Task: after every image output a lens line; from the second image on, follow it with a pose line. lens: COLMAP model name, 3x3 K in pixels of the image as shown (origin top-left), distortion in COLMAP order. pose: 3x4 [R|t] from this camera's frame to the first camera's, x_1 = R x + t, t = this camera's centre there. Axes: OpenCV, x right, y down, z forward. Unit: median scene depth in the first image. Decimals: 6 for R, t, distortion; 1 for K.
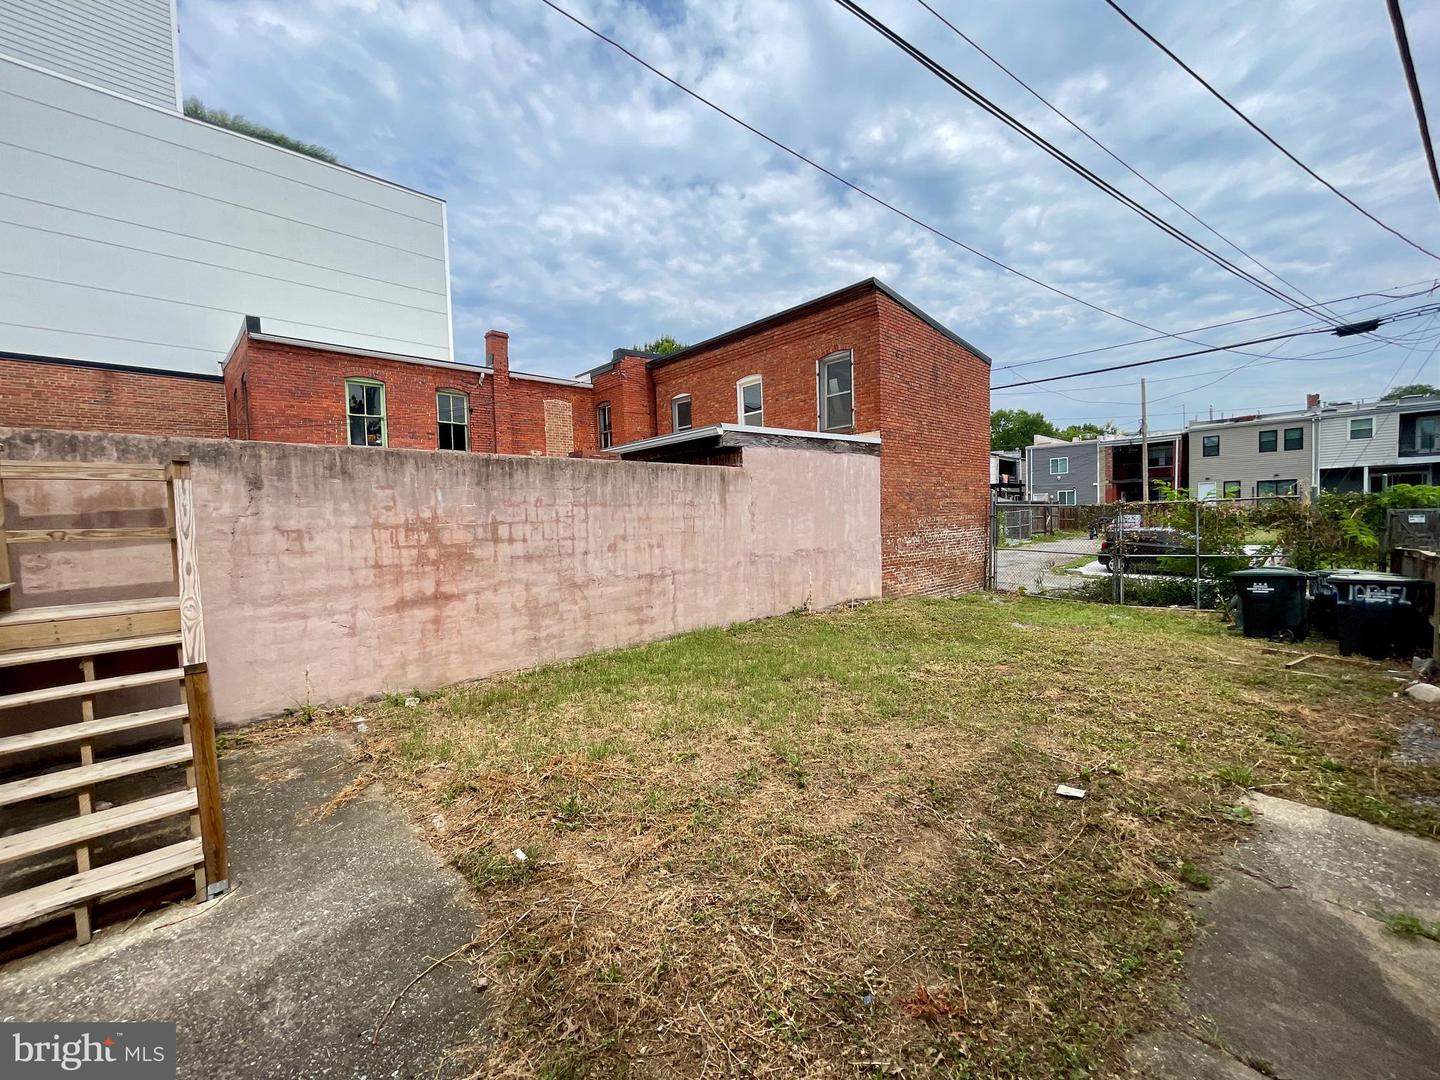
lens RADIAL K [[569.0, 0, 721.0], [0, 569.0, 543.9], [0, 0, 1]] dist [0.001974, 0.000010]
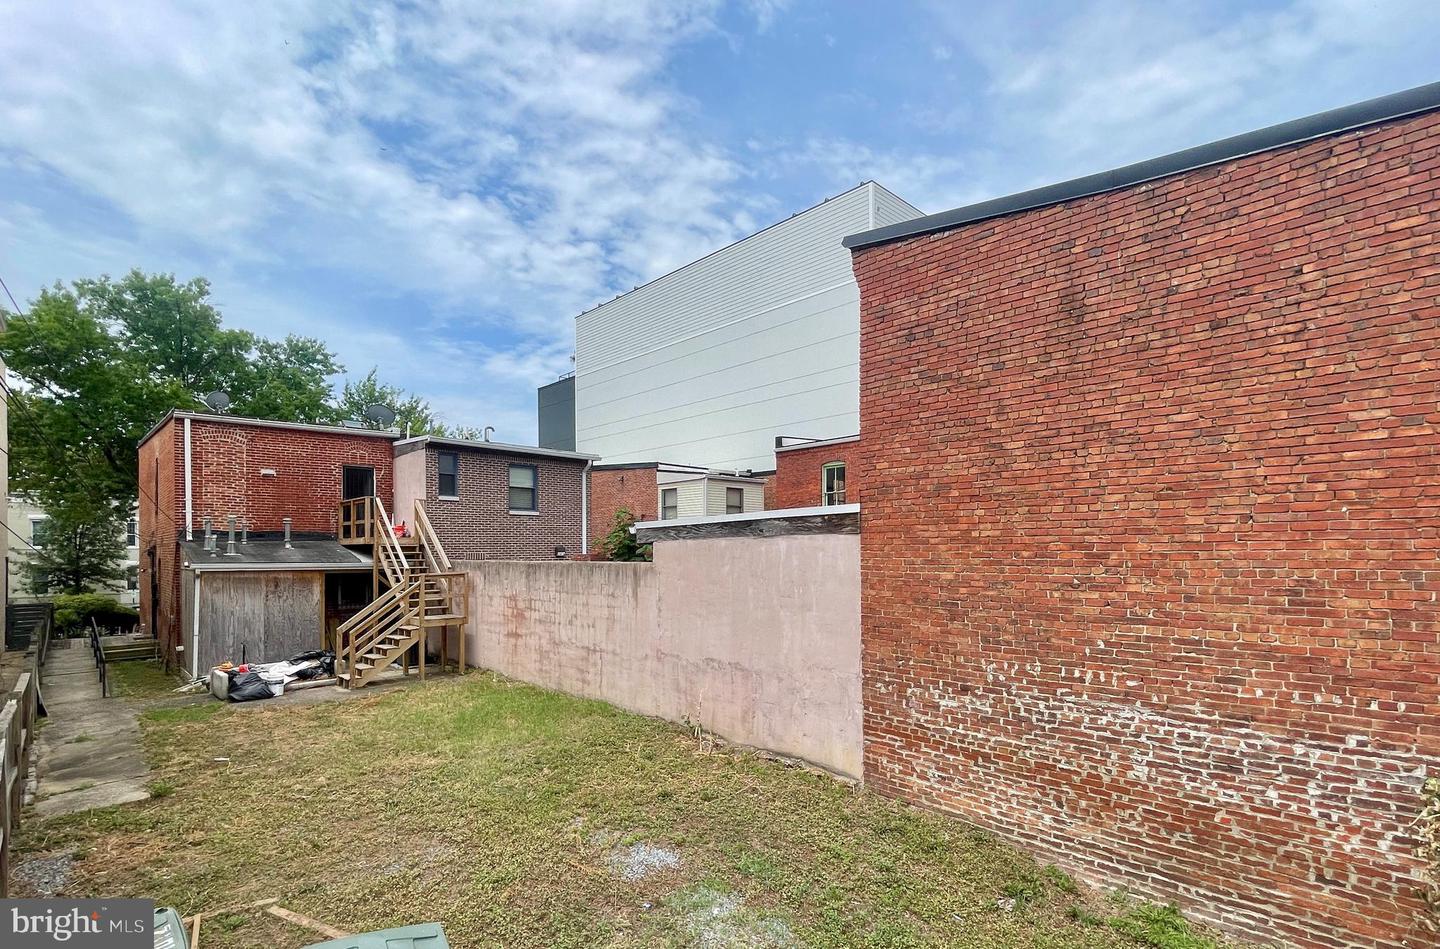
lens RADIAL K [[667.3, 0, 722.4], [0, 667.3, 543.8], [0, 0, 1]] dist [0.000233, -0.000154]
pose [[0.029713, 0.016840, -0.999417, 1.269710], [-0.041546, 0.999015, 0.015598, -0.198262], [0.998695, 0.041058, 0.030383, 1.124469]]
